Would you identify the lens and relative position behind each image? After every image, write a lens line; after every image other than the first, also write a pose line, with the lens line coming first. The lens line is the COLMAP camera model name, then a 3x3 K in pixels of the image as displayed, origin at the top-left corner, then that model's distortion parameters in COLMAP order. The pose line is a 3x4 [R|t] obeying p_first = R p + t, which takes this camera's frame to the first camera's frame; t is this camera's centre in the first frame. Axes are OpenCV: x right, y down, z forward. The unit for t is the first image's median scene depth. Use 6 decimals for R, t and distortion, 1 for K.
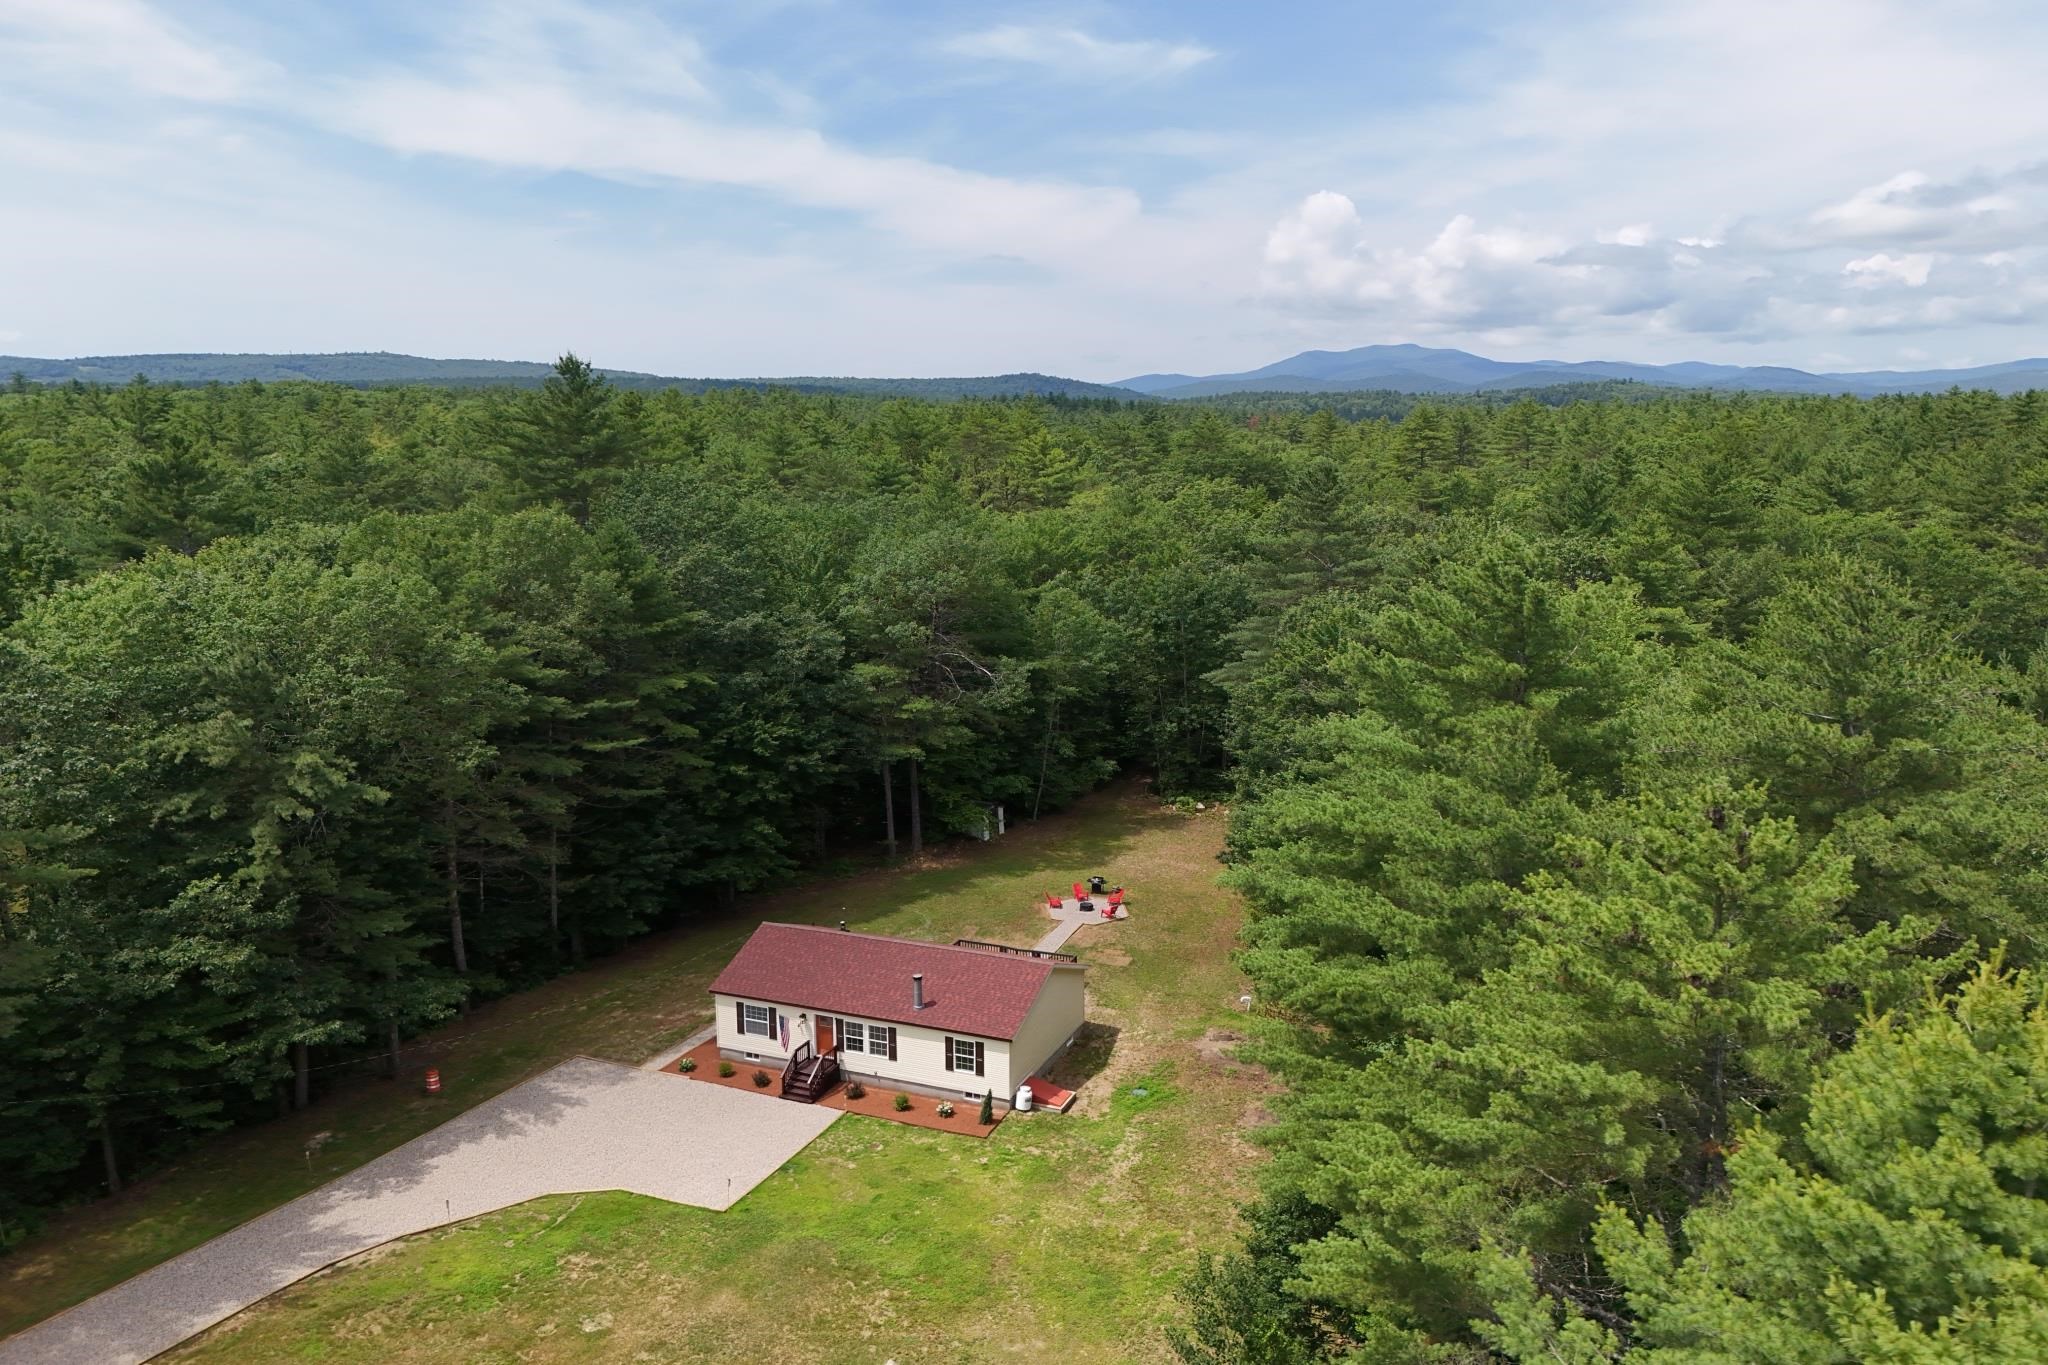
lens RADIAL K [[1486.6, 0, 1046.2], [0, 1486.6, 634.8], [0, 0, 1]] dist [0.066850, -0.039664]
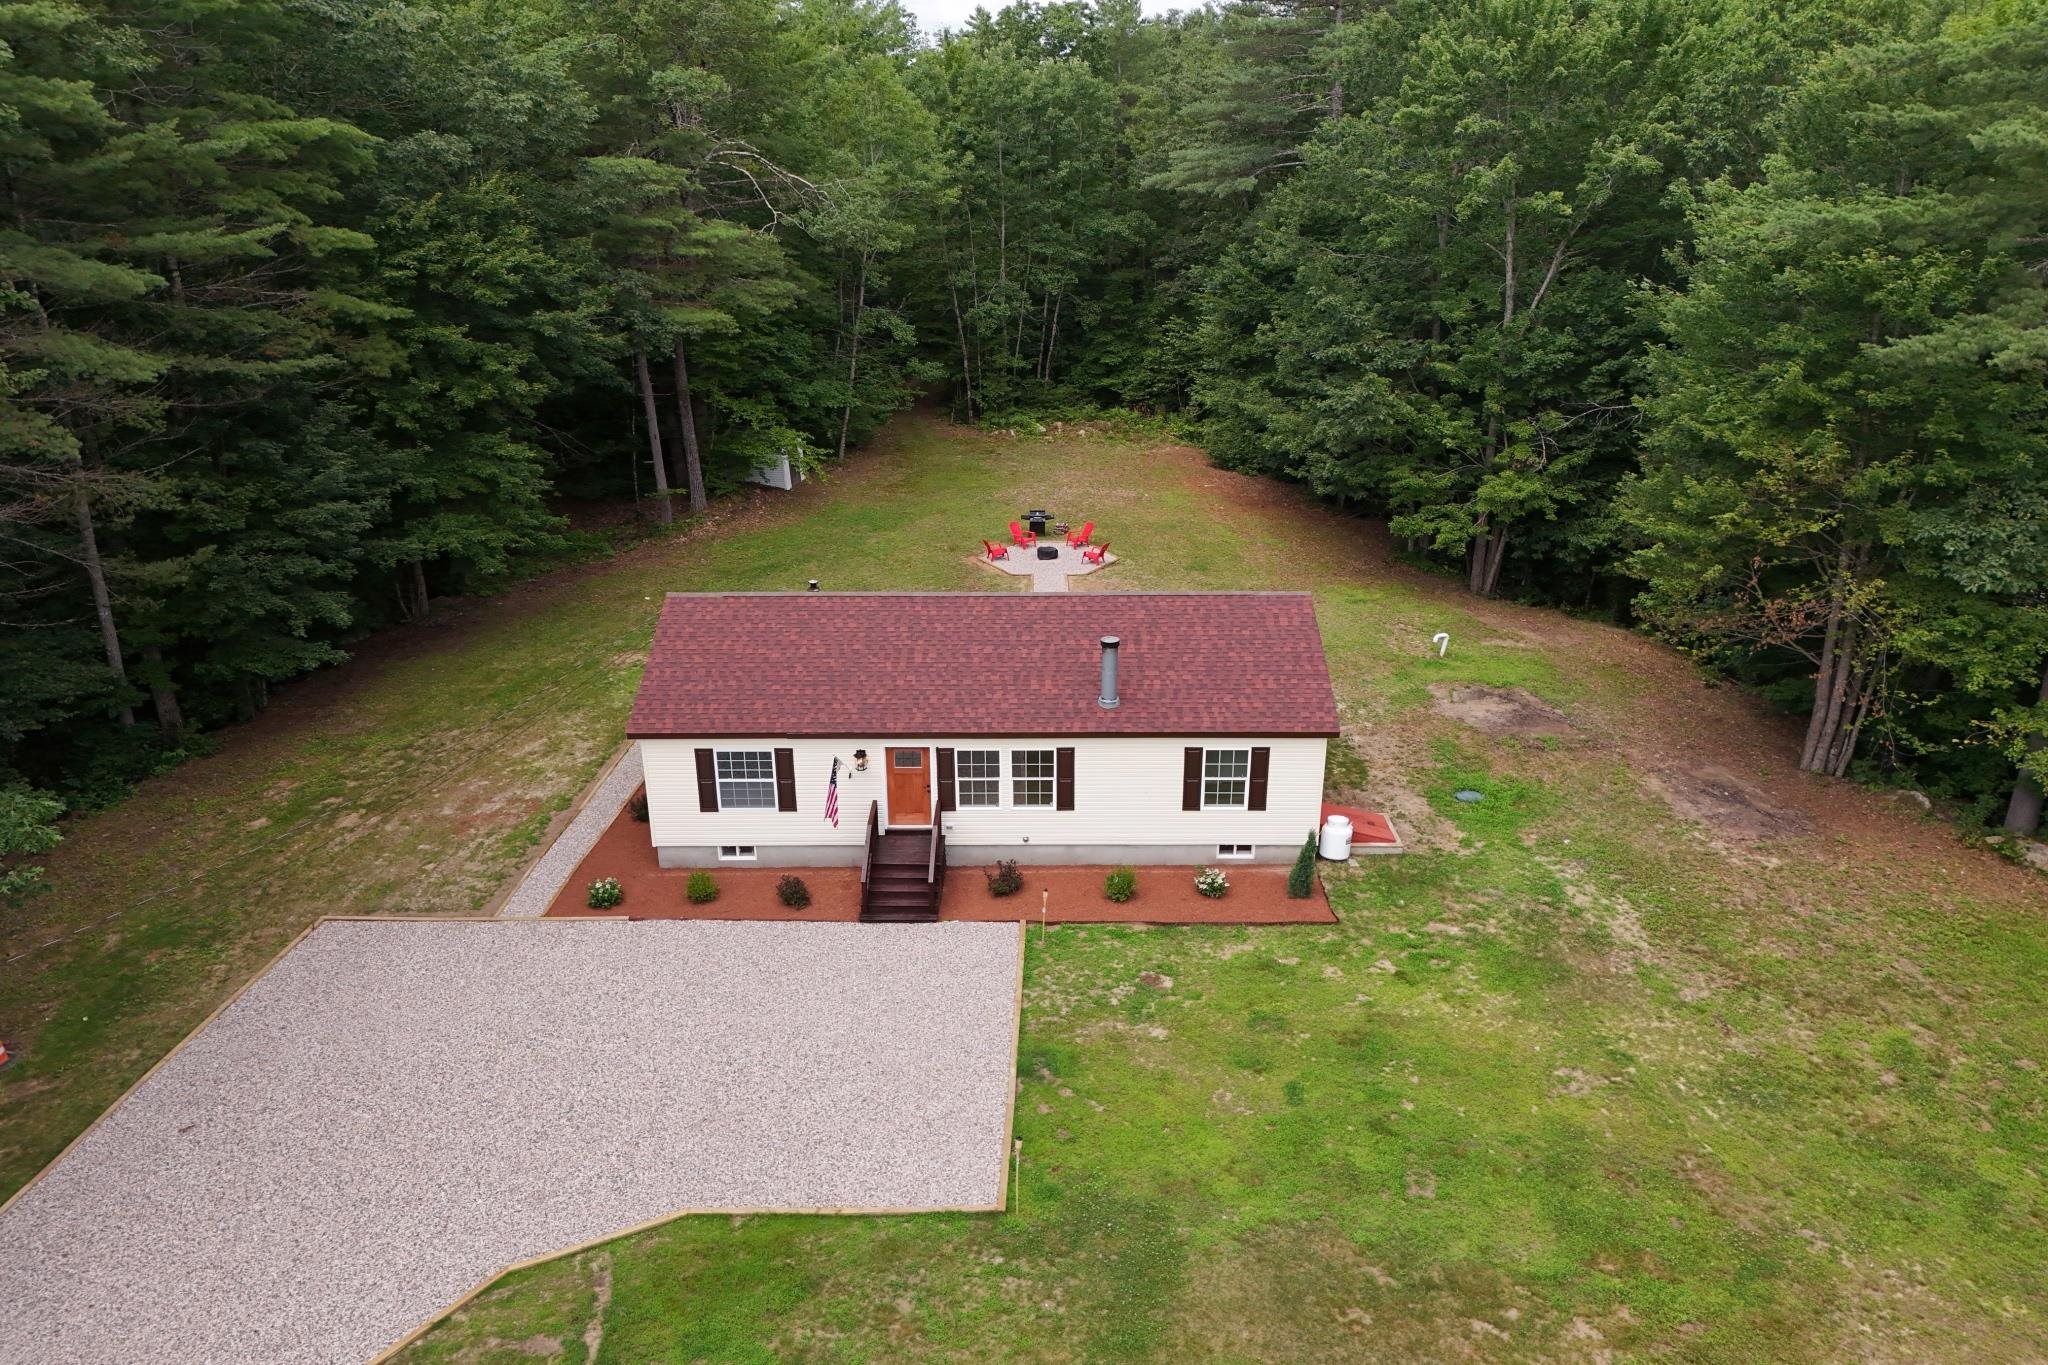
lens RADIAL K [[1486.6, 0, 998.0], [0, 1486.6, 721.8], [0, 0, 1]] dist [0.066850, -0.039664]
pose [[0.930607, -0.140168, 0.338119, -0.282247], [0.060638, 0.970044, 0.235239, 0.137447], [-0.360963, -0.198412, 0.911229, 0.560030]]
